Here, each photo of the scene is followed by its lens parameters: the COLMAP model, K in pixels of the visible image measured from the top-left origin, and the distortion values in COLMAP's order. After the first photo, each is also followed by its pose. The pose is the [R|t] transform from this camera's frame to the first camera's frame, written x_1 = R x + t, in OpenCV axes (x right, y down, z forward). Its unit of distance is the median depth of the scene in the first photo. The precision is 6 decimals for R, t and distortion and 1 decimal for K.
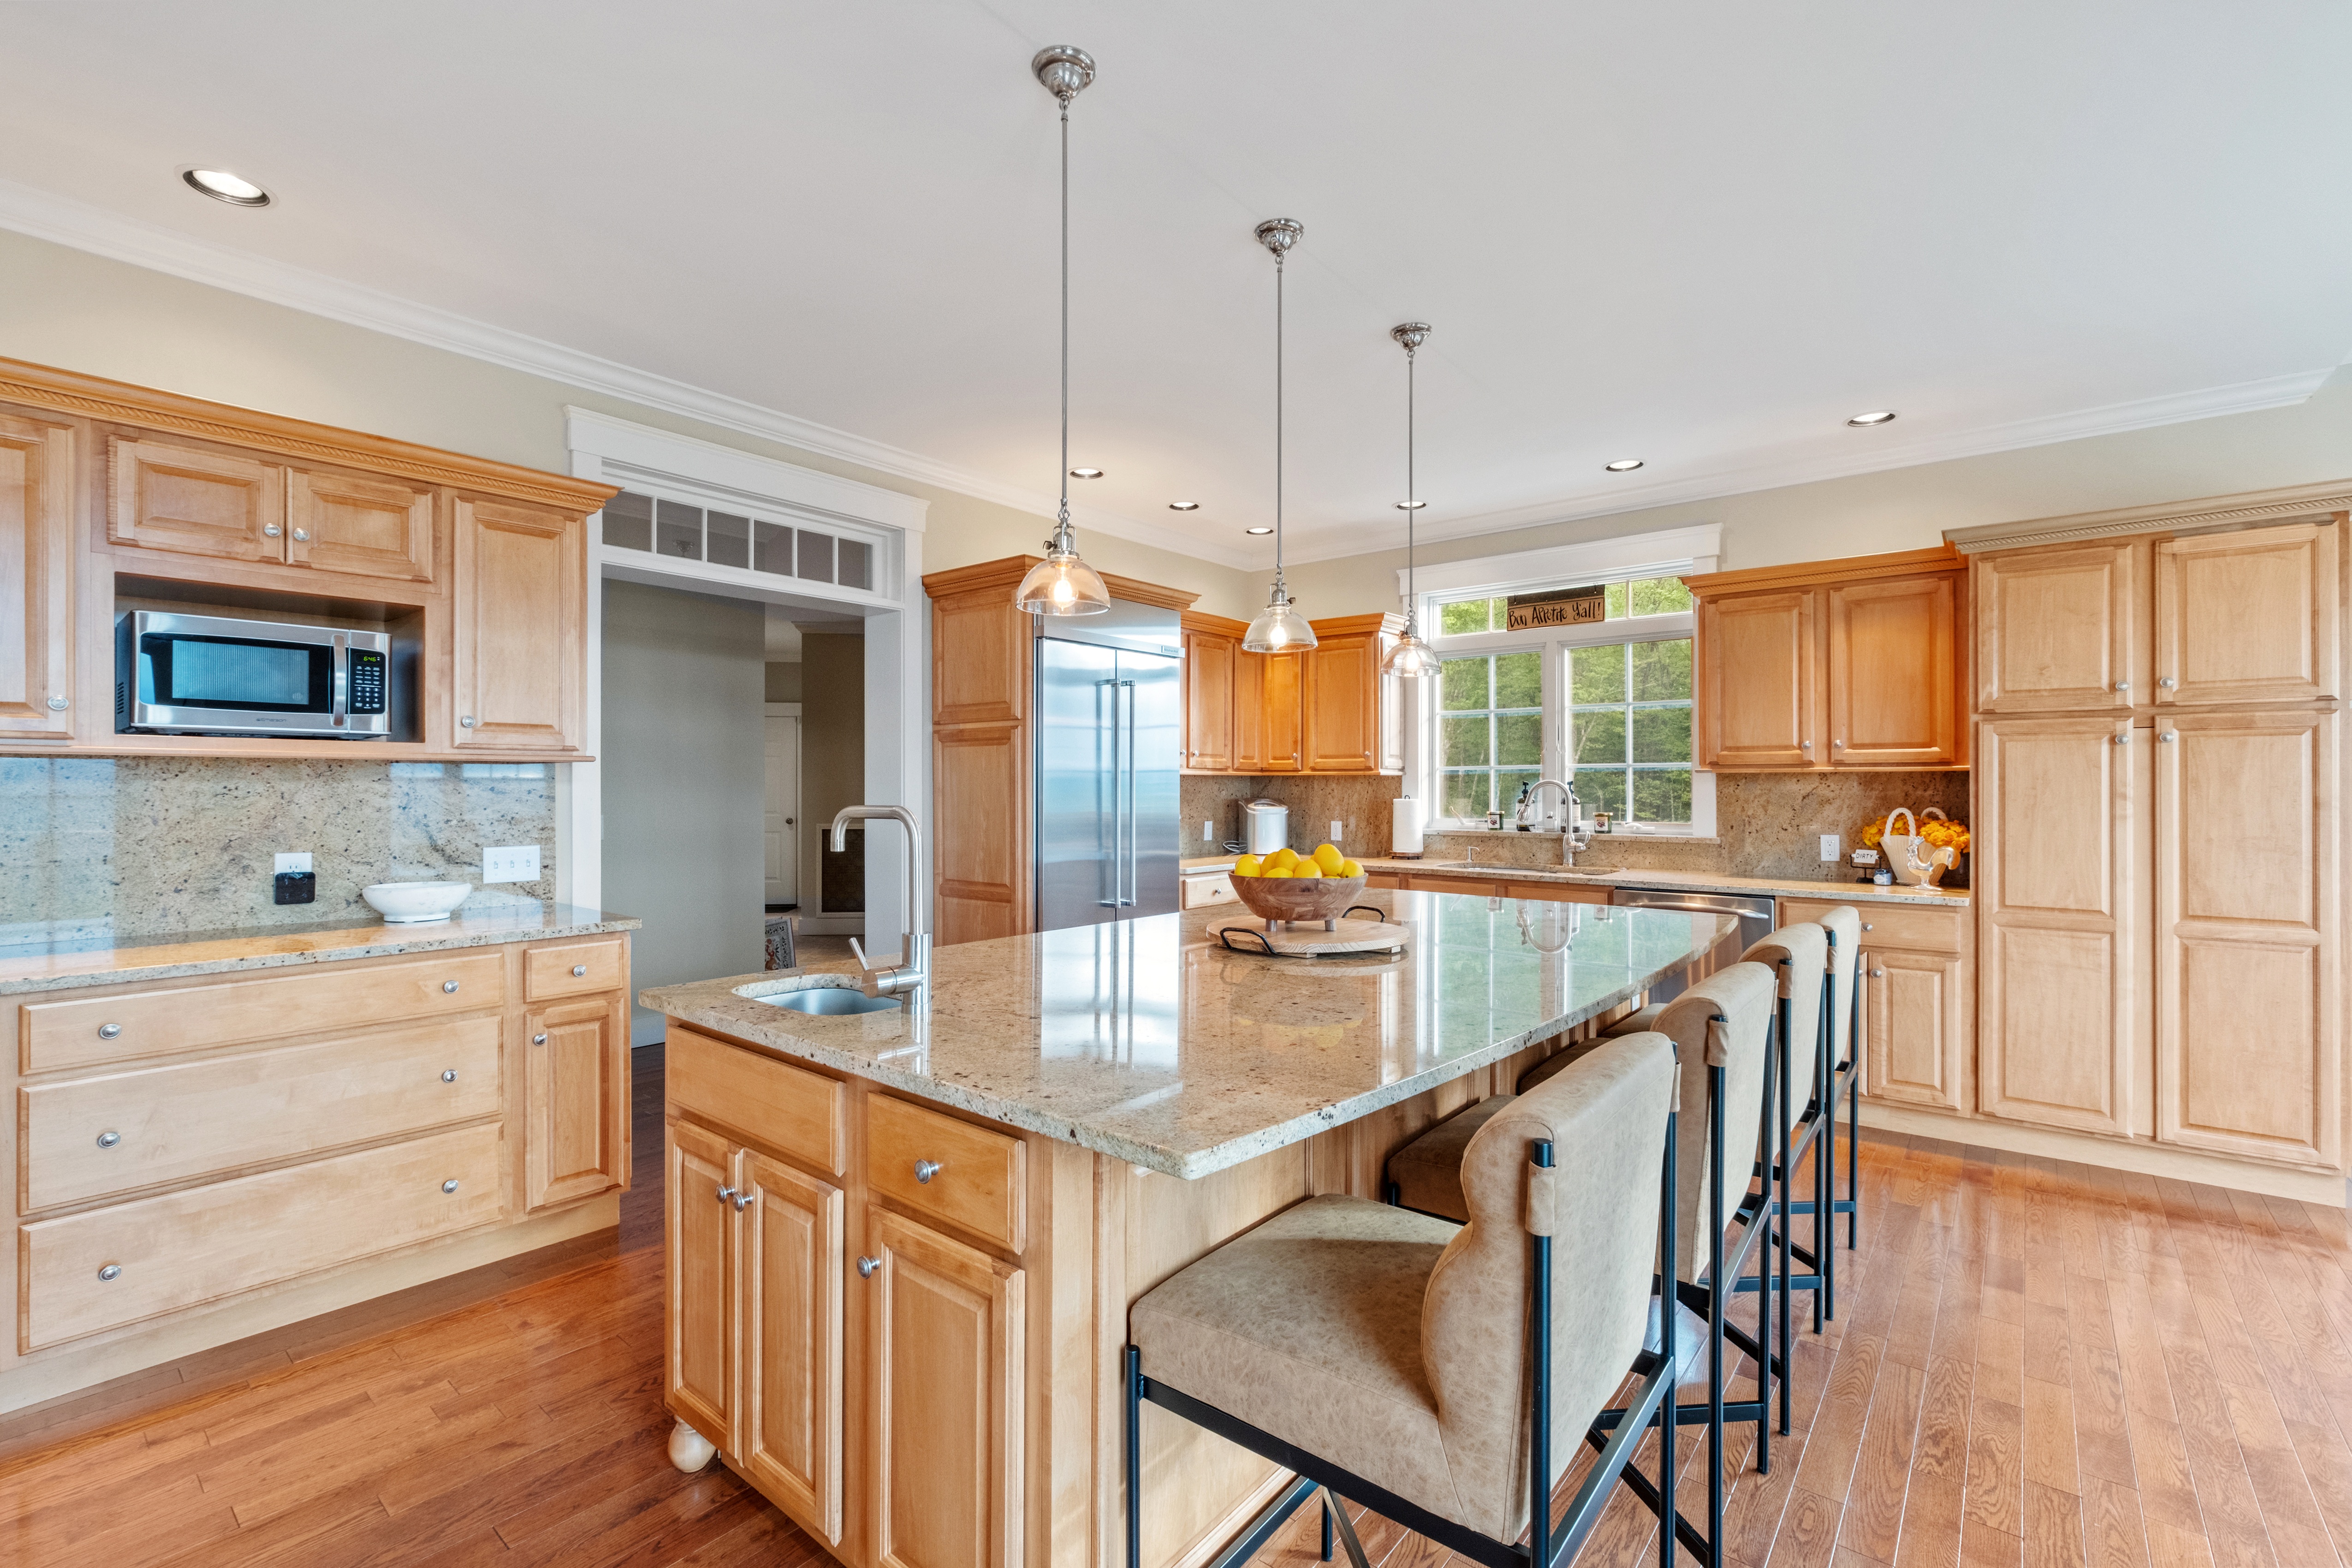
lens RADIAL K [[1008.2, 0, 1140.3], [0, 1008.2, 780.7], [0, 0, 1]] dist [-0.000468, -0.000089]
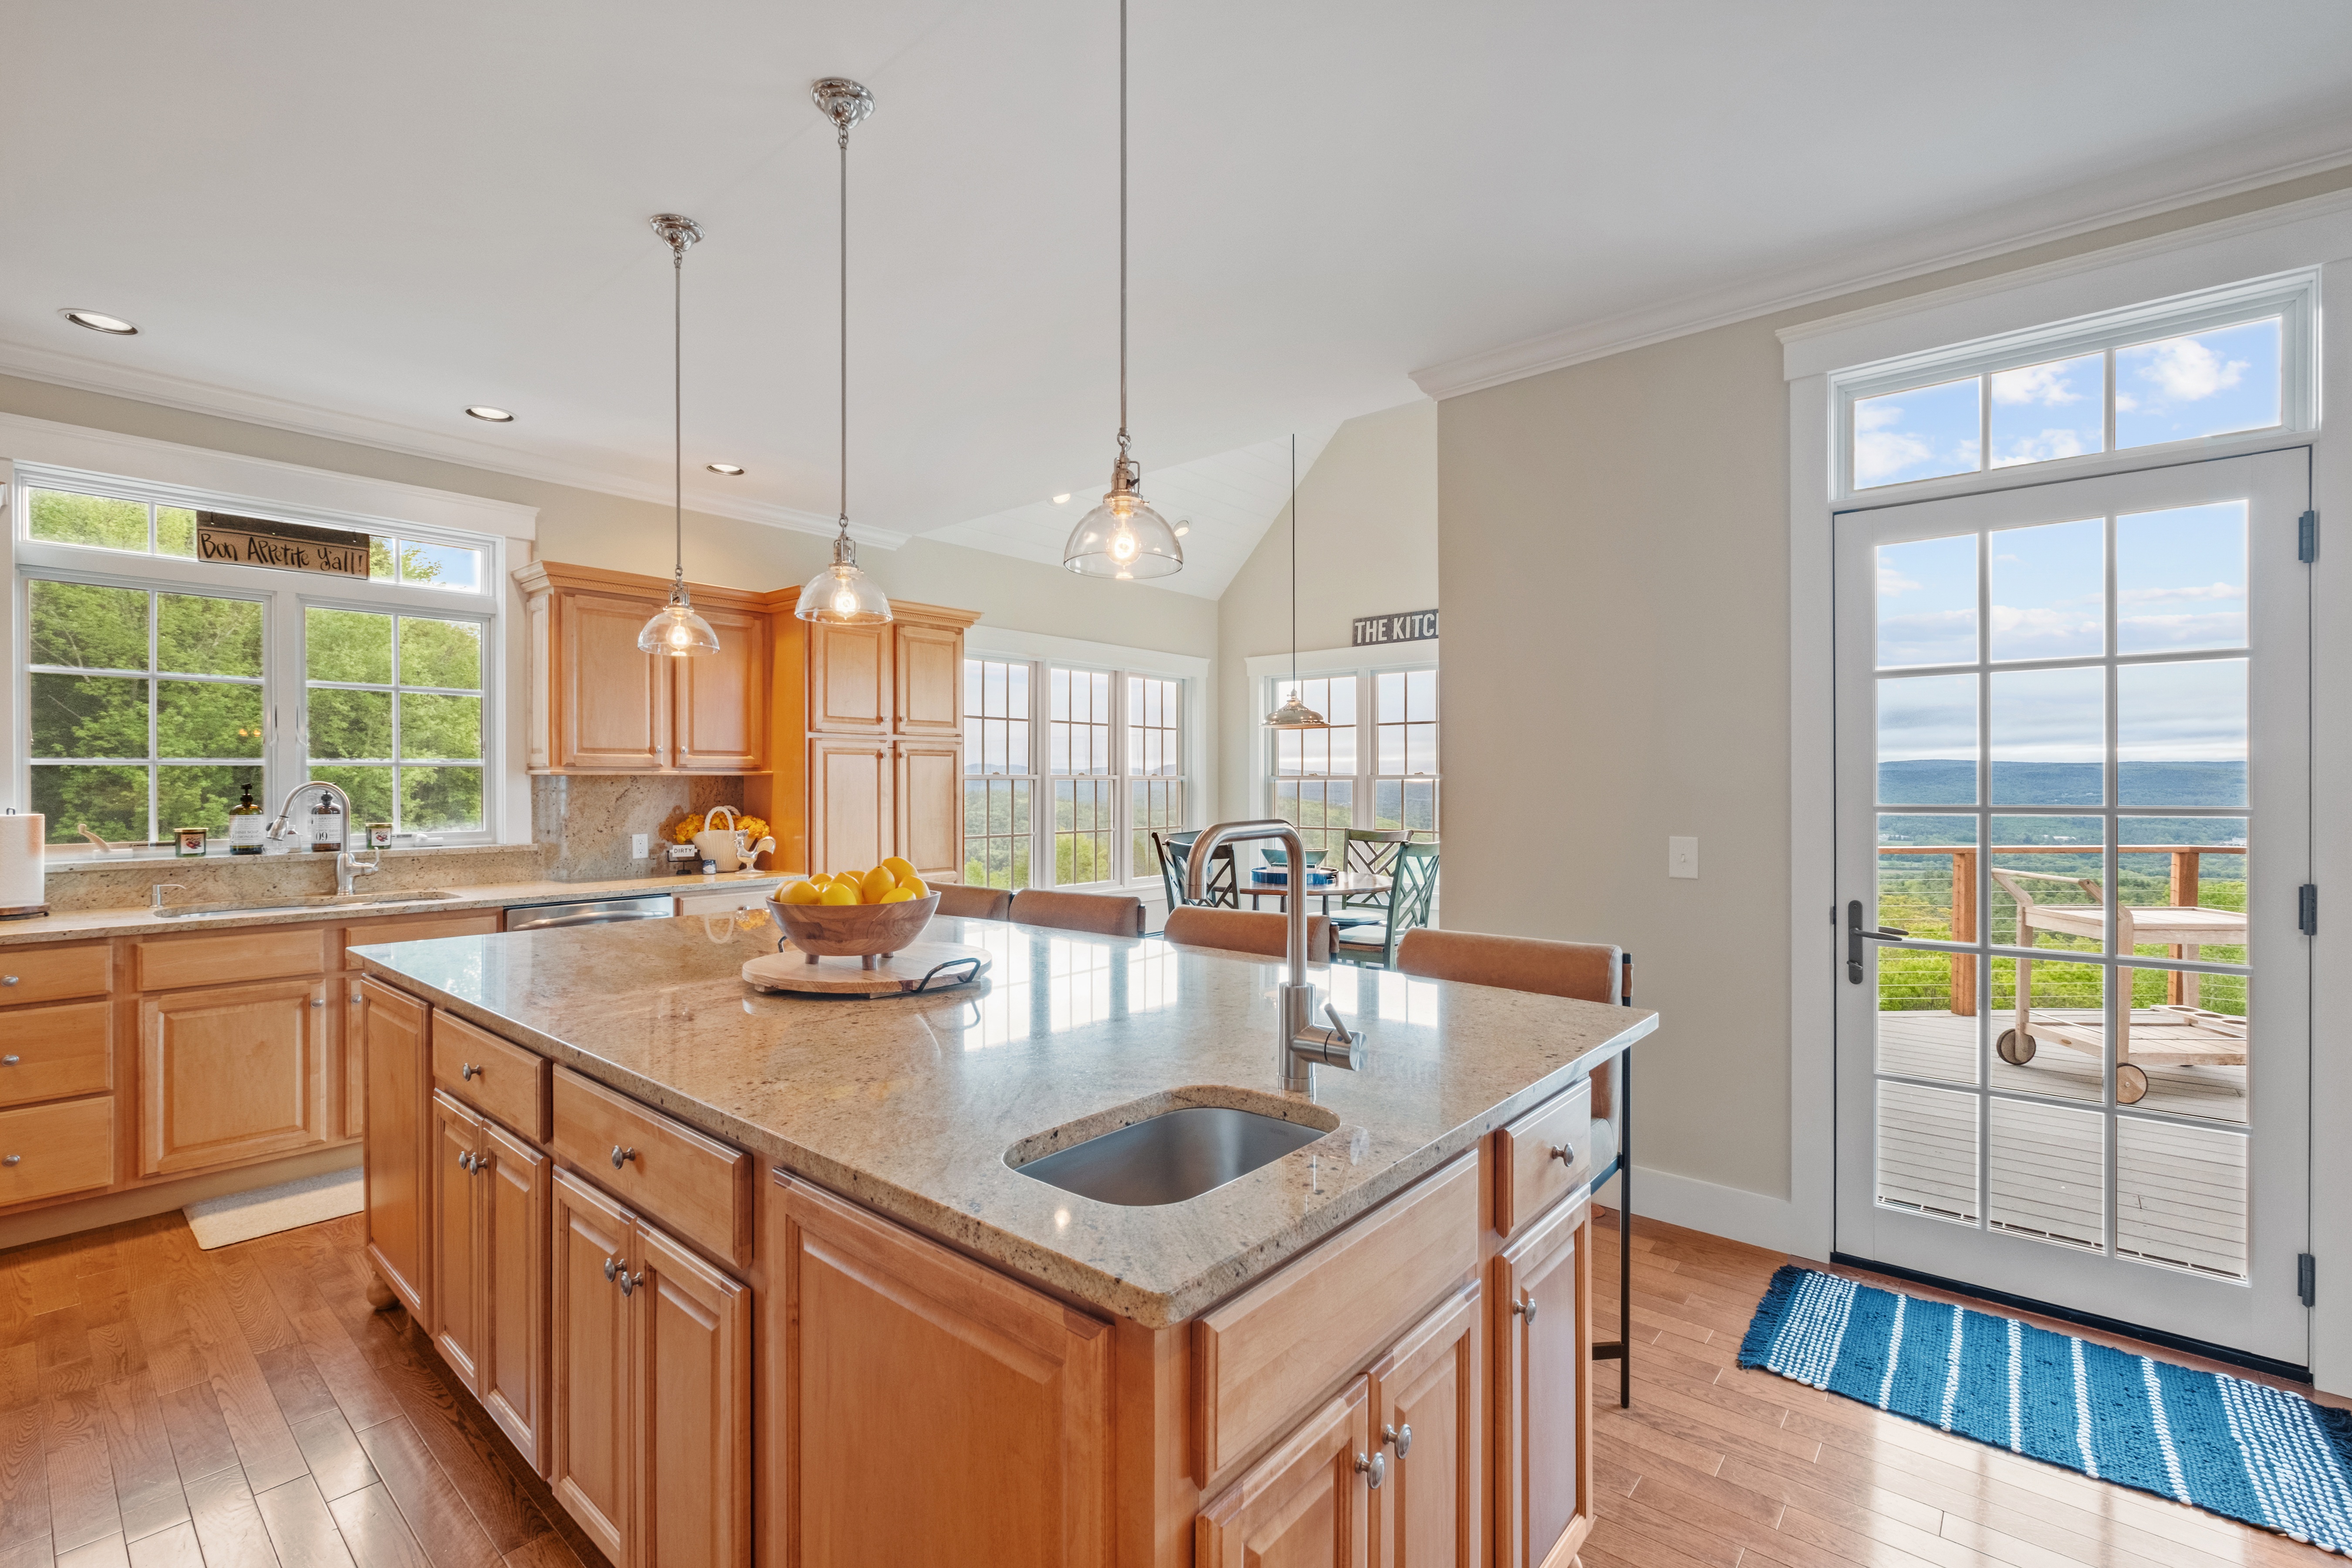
lens RADIAL K [[1031.4, 0, 1176.0], [0, 1031.4, 784.0], [0, 0, 1]] dist [-0.000726, -0.000100]
pose [[0.007823, 0.000389, 0.999969, -0.397006], [-0.000388, 1.000000, -0.000386, 0.001249], [-0.999969, -0.000385, 0.007823, 0.419120]]
